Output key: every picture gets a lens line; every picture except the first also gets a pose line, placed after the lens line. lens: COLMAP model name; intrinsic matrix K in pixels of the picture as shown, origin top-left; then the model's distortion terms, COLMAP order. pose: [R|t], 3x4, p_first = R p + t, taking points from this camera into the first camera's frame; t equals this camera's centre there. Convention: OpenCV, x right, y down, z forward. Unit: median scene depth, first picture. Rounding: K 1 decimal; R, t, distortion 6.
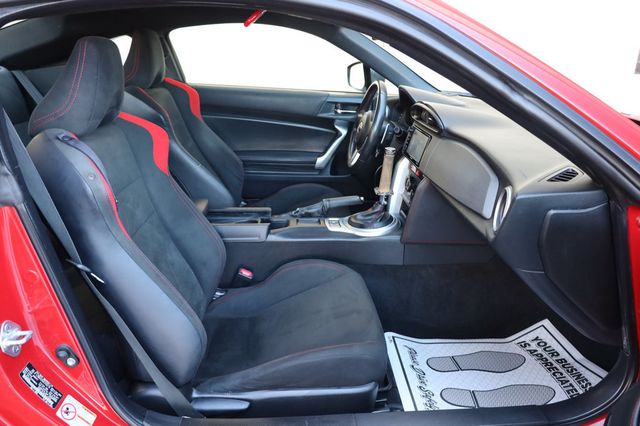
lens RADIAL K [[442.1, 0, 320.0], [0, 442.1, 213.0], [0, 0, 1]] dist [0.000408, -0.004316]
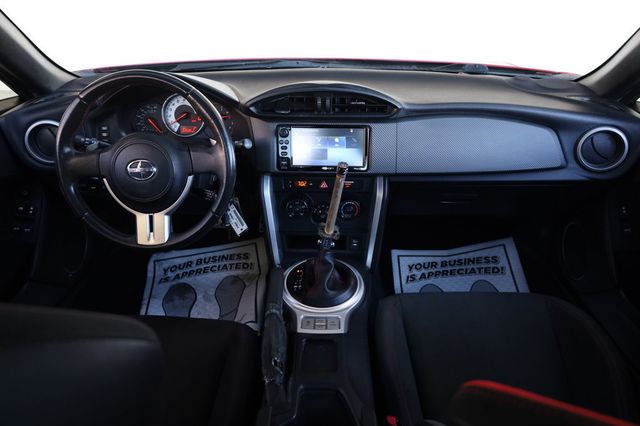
lens RADIAL K [[442.1, 0, 320.0], [0, 442.1, 213.0], [0, 0, 1]] dist [0.000408, -0.004316]
pose [[0.100546, -0.466653, 0.878707, -0.437695], [0.354209, 0.842106, 0.406685, -0.356226], [-0.929745, 0.270355, 0.249963, 0.884268]]
